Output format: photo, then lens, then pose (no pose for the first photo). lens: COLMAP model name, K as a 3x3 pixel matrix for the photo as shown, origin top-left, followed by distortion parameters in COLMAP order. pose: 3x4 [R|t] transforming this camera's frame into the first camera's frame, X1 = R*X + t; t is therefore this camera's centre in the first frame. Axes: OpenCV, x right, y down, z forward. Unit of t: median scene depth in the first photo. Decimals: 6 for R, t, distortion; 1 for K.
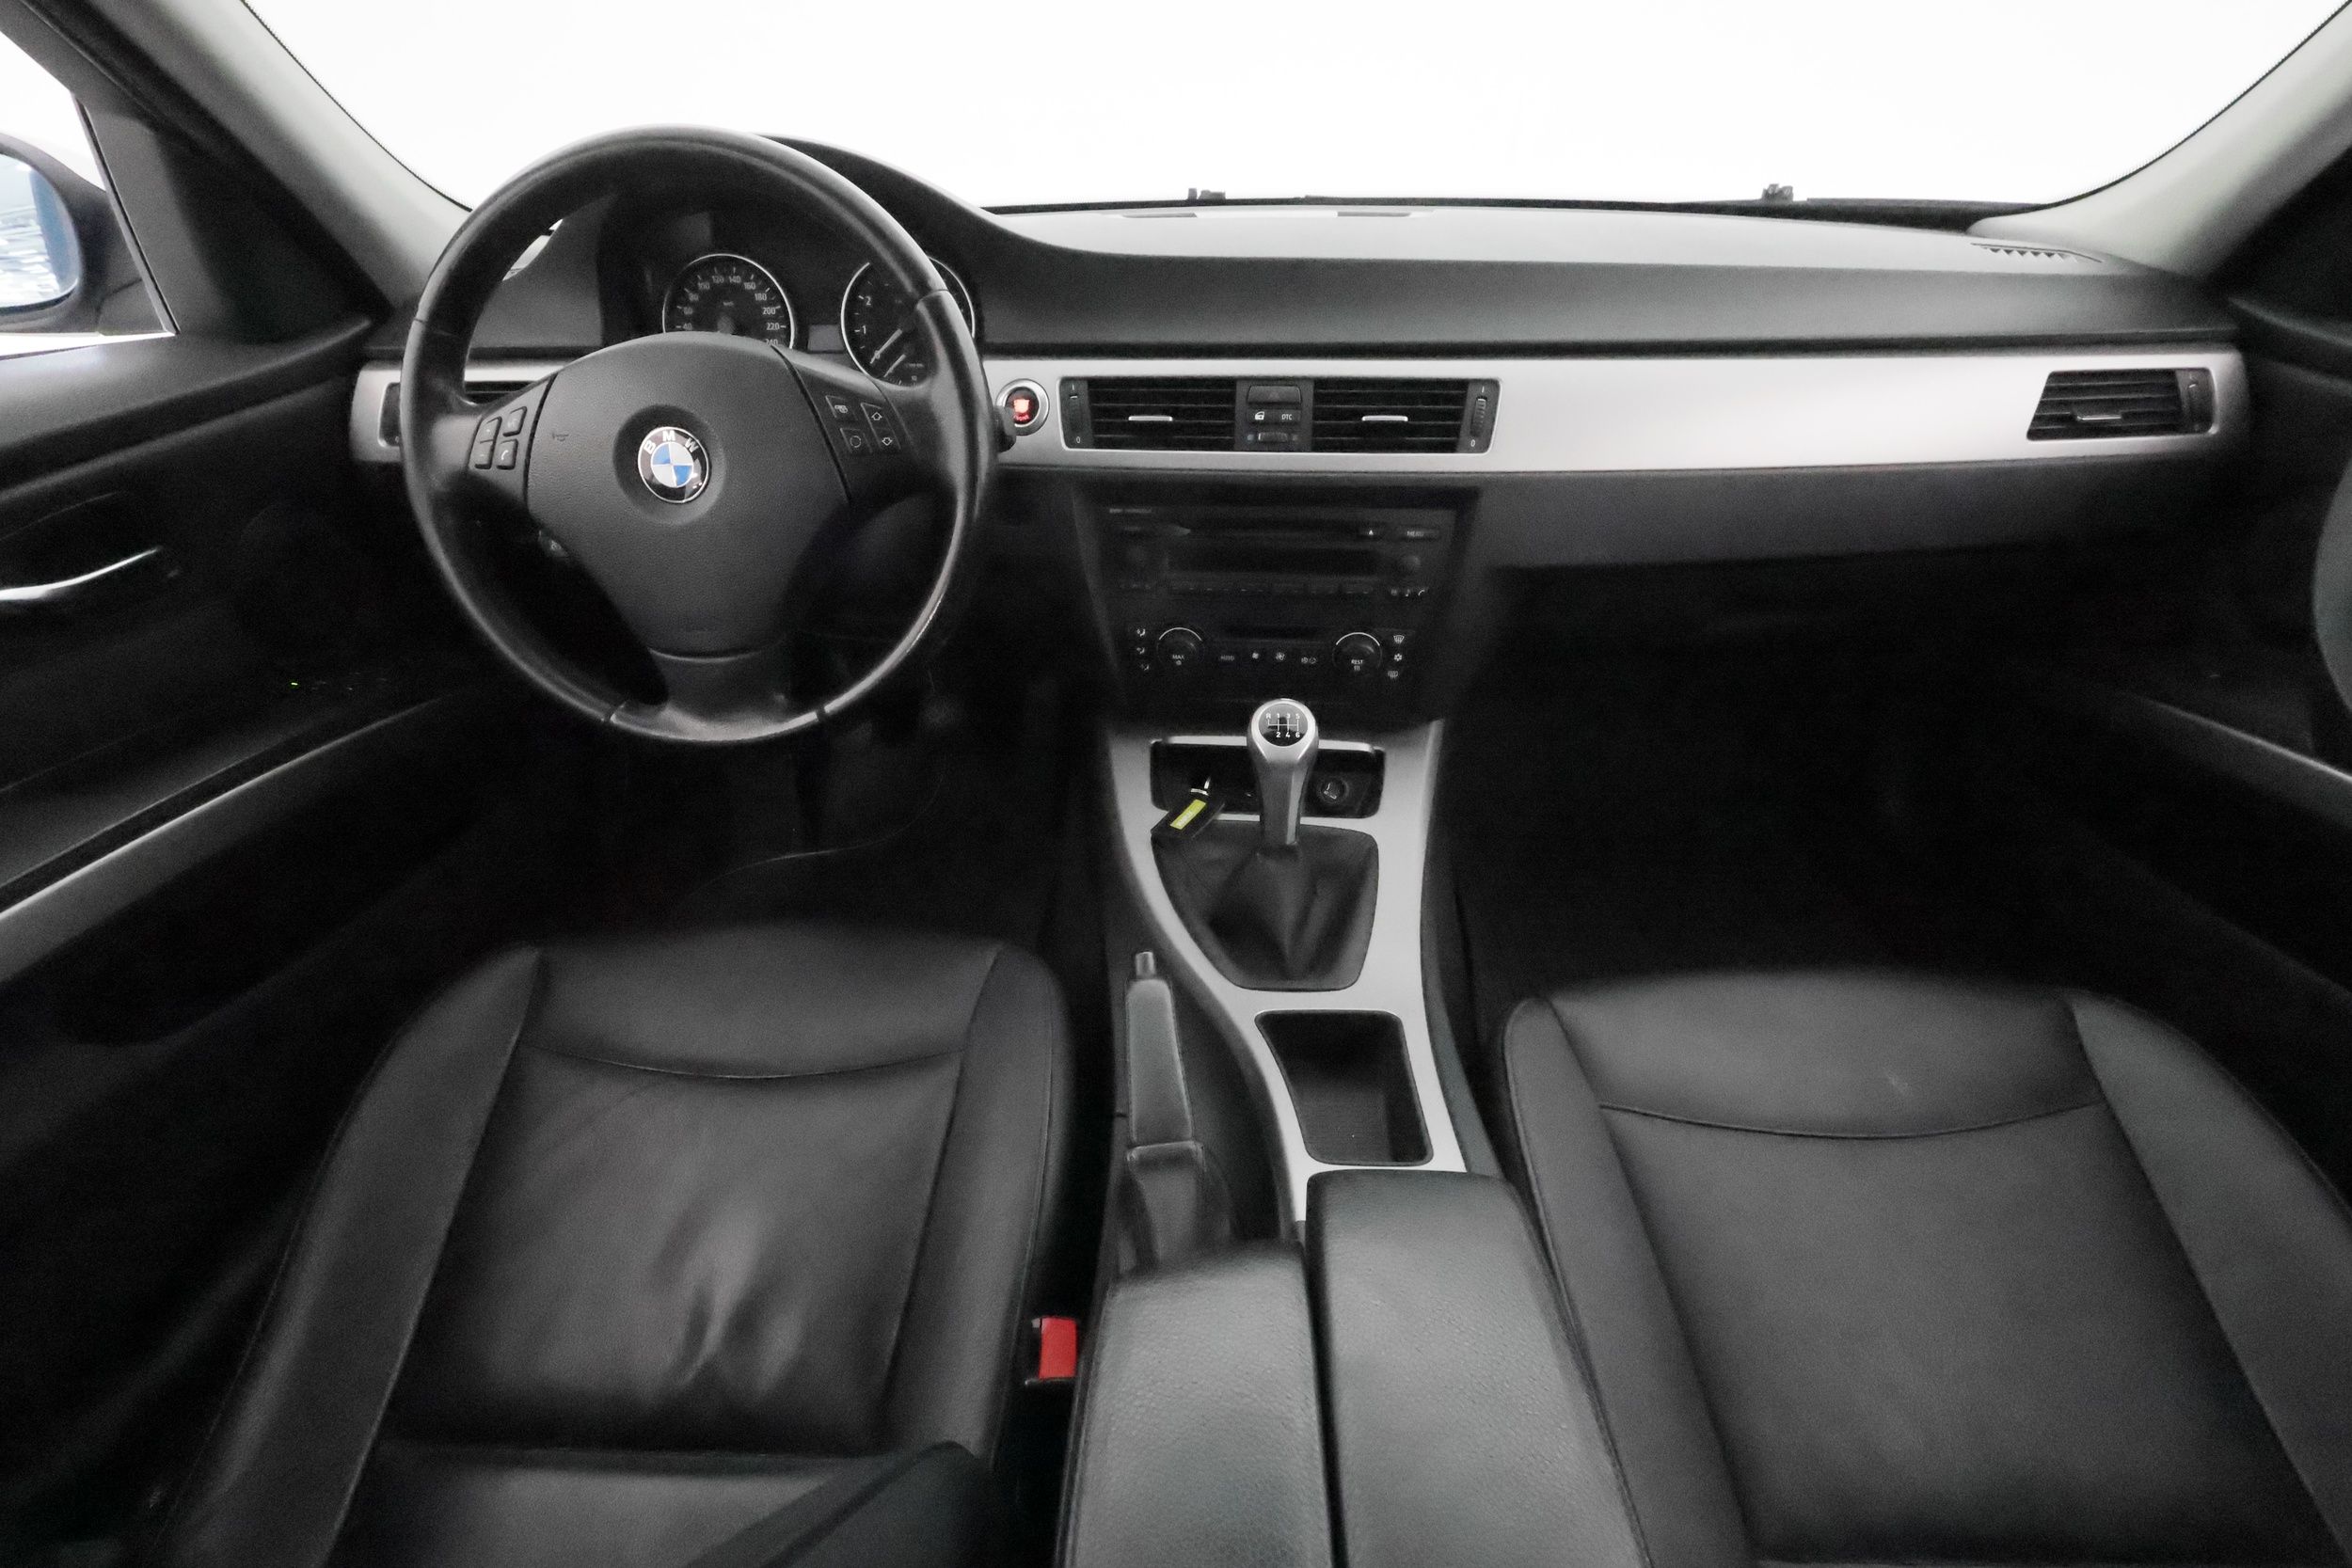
lens RADIAL K [[1117.4, 0, 1176.8], [0, 1117.4, 789.3], [0, 0, 1]] dist [-0.000129, 0.001705]
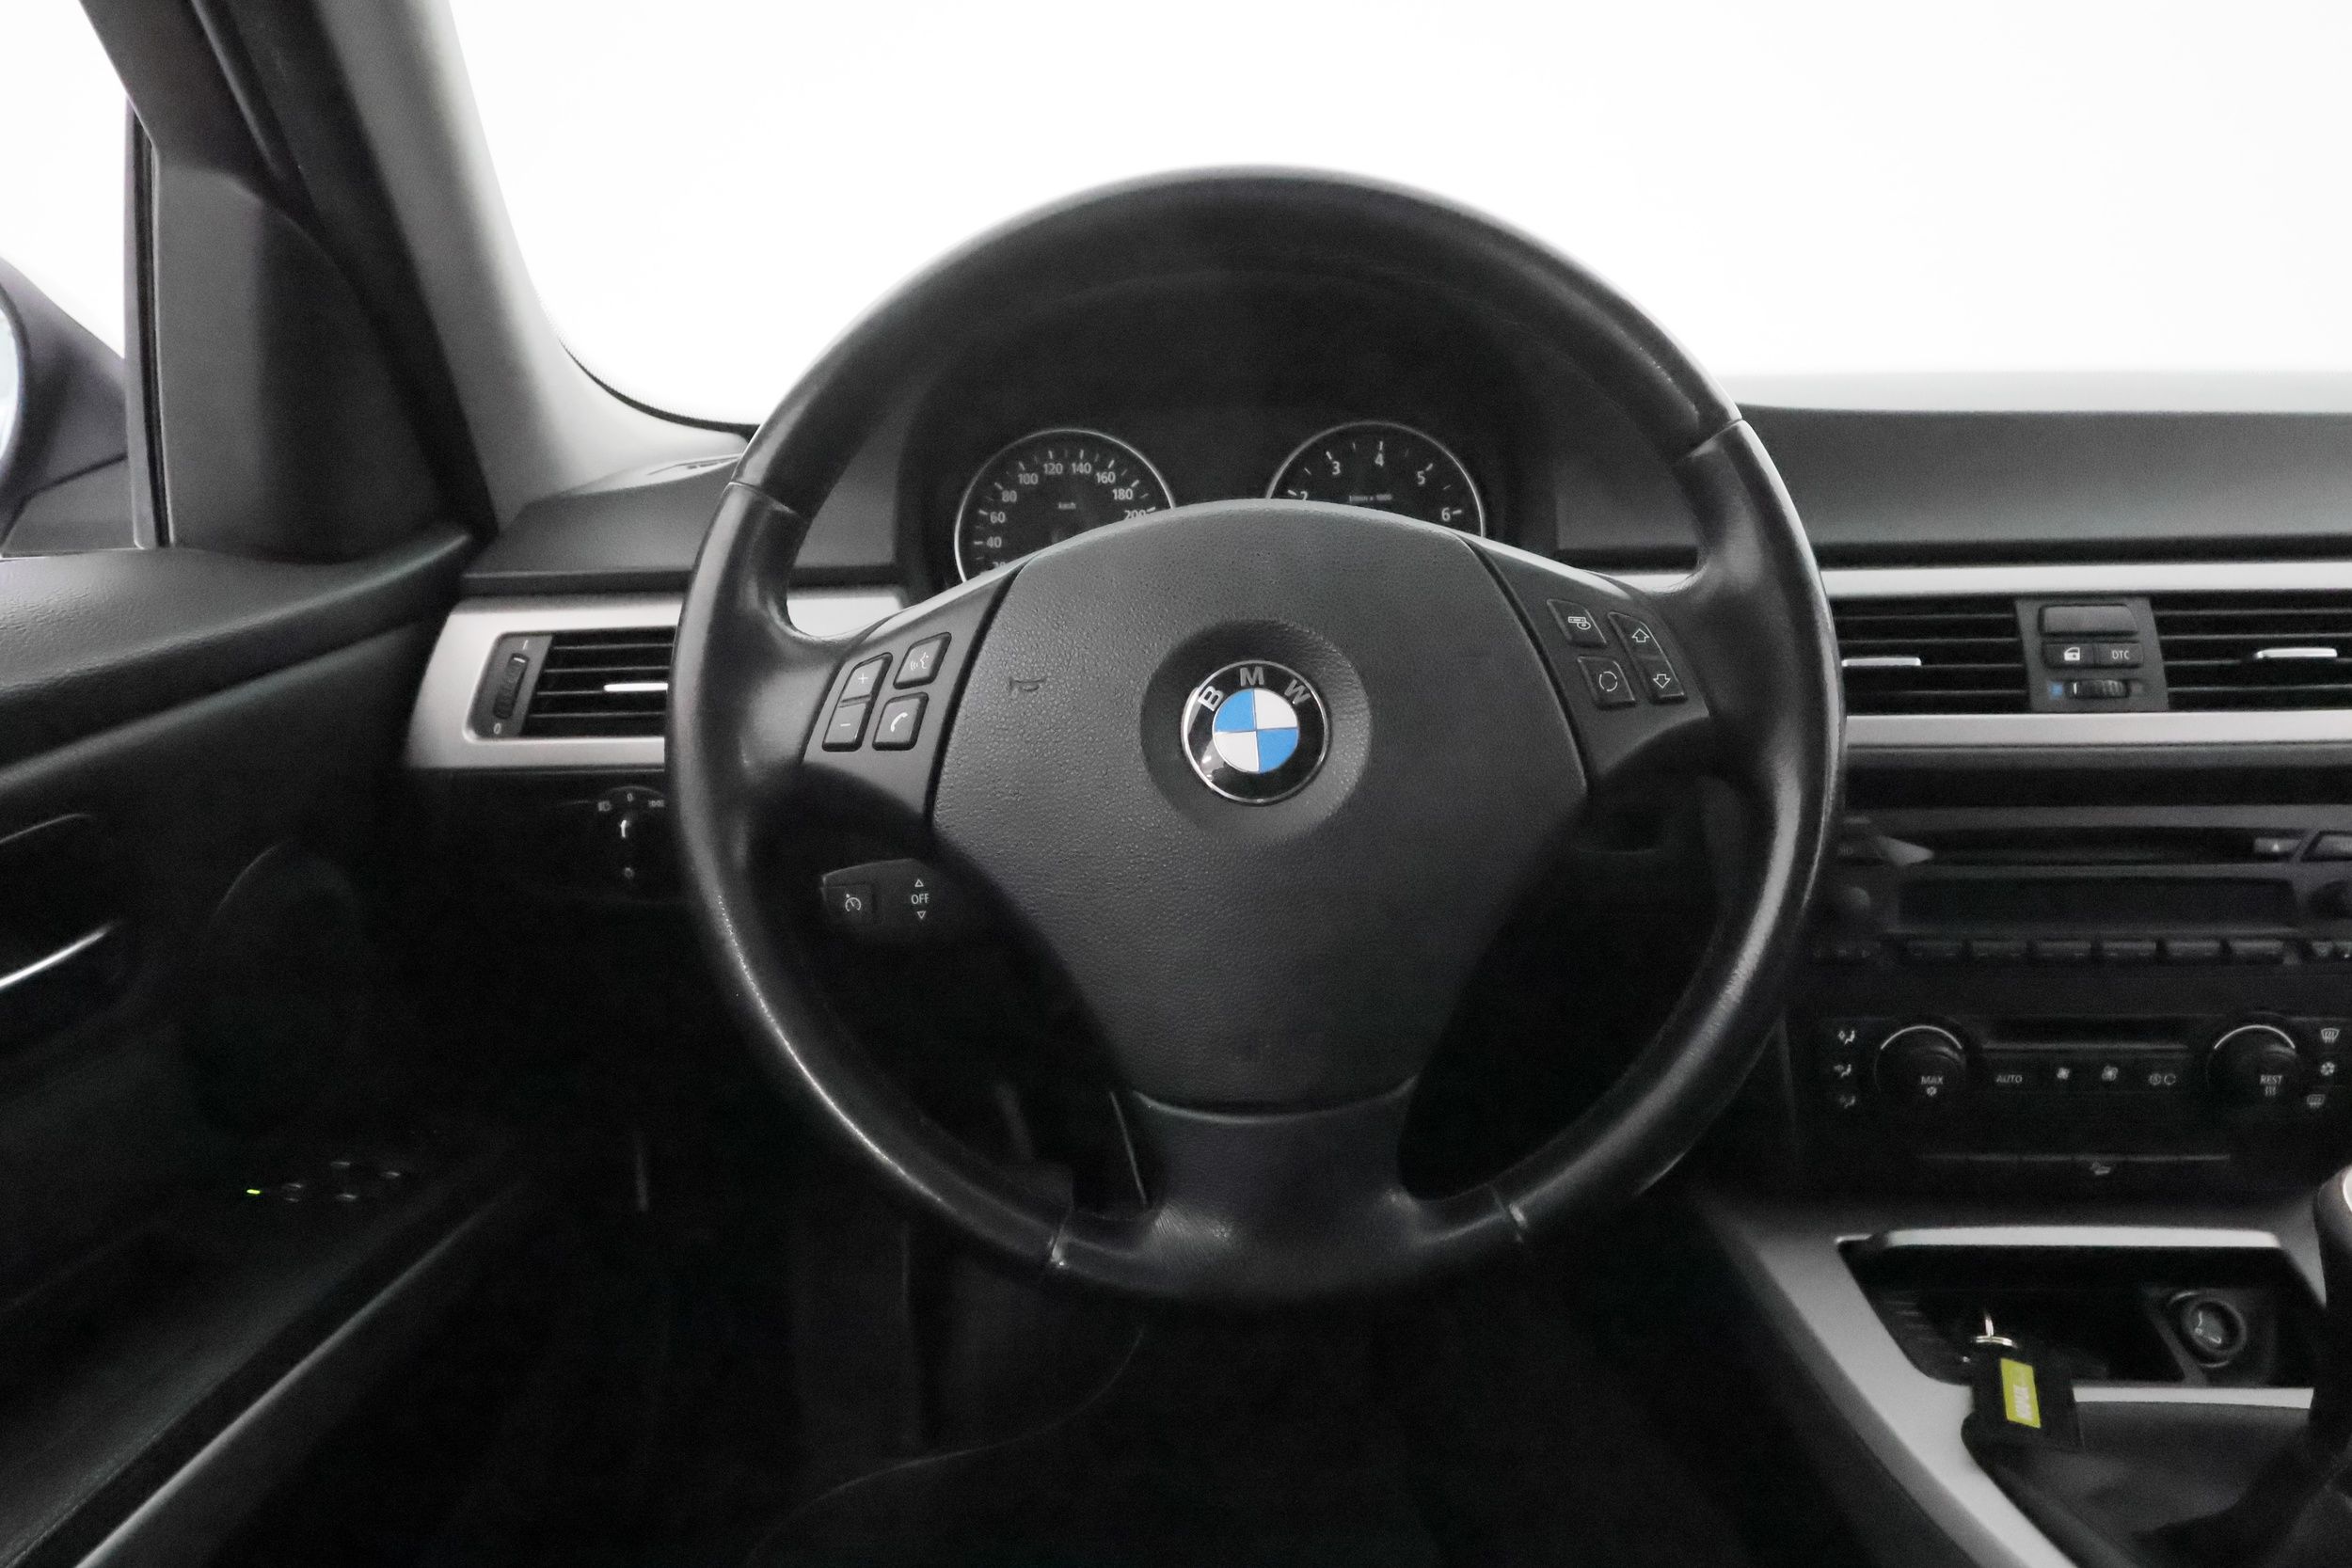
lens RADIAL K [[1566.0, 0, 1183.8], [0, 1566.0, 789.7], [0, 0, 1]] dist [-0.001368, 0.006960]
pose [[0.998225, -0.021621, 0.055498, -0.428661], [0.036994, 0.955331, -0.293213, -0.047056], [-0.046680, 0.294745, 0.954435, 0.269804]]
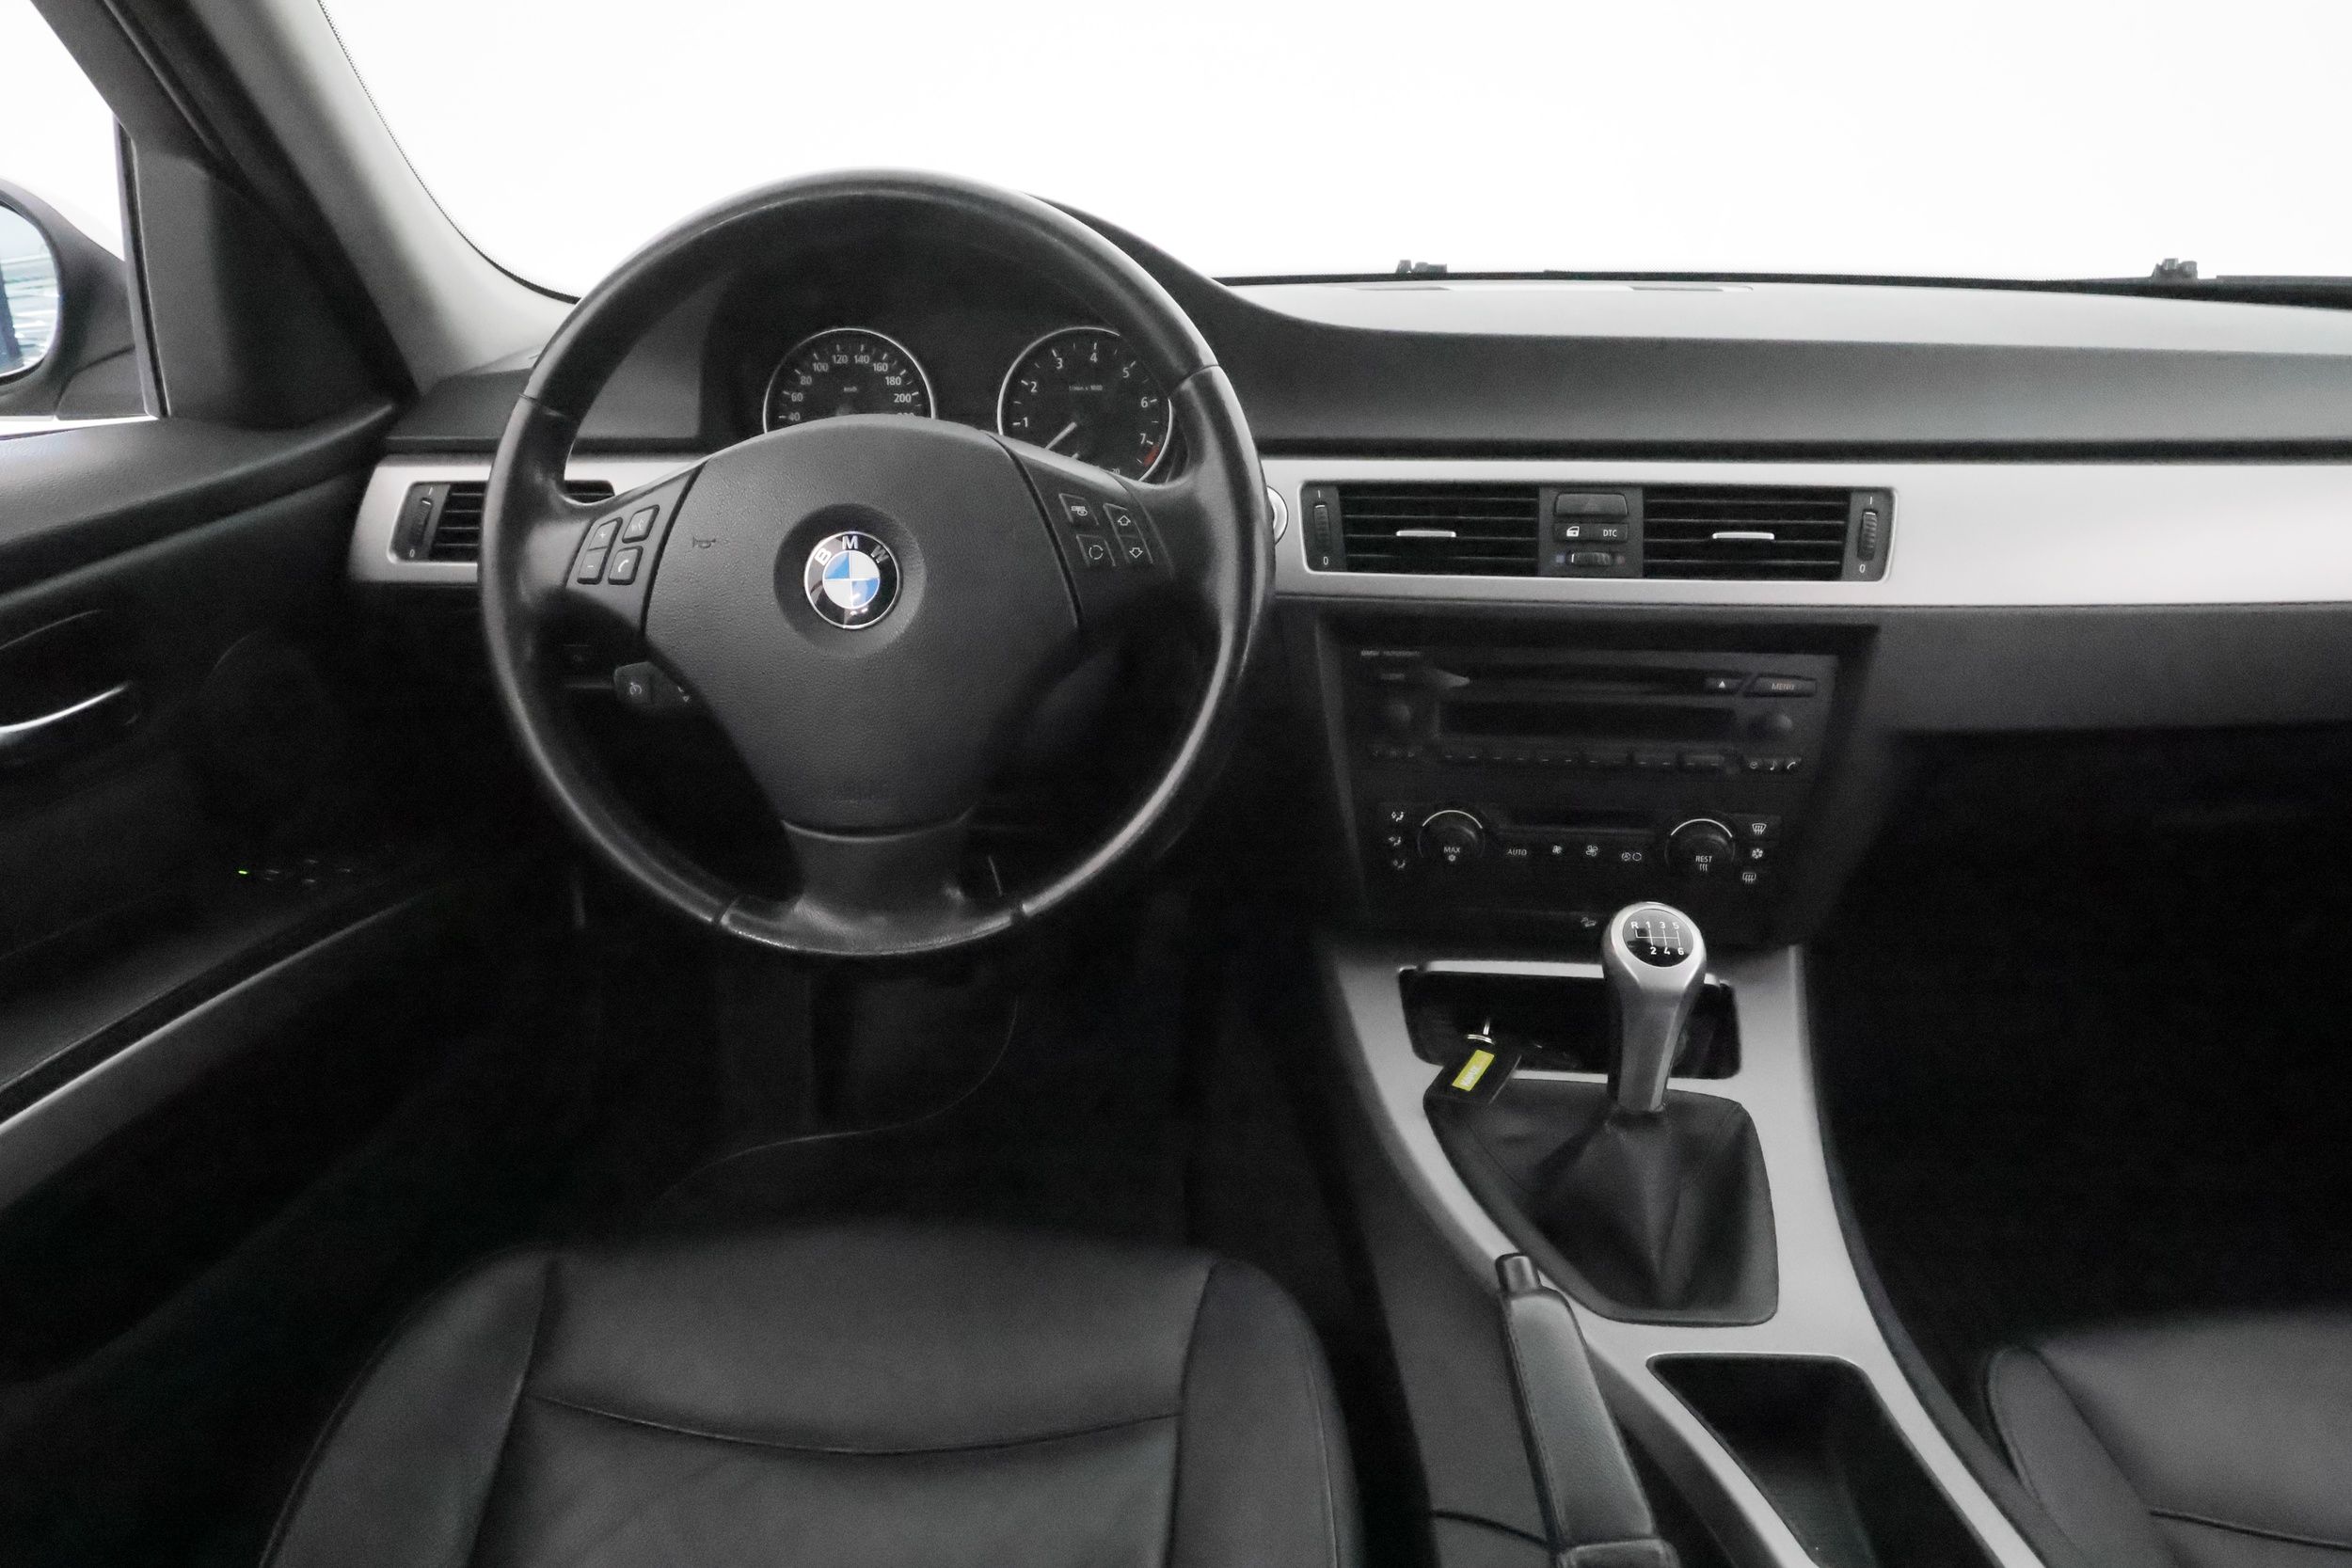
lens RADIAL K [[1566.0, 0, 1176.8], [0, 1566.0, 783.5], [0, 0, 1]] dist [-0.001368, 0.006960]
pose [[0.999905, 0.010444, -0.008980, -0.181015], [-0.011892, 0.983533, -0.180335, 0.026466], [0.006948, 0.180424, 0.983564, -0.009732]]
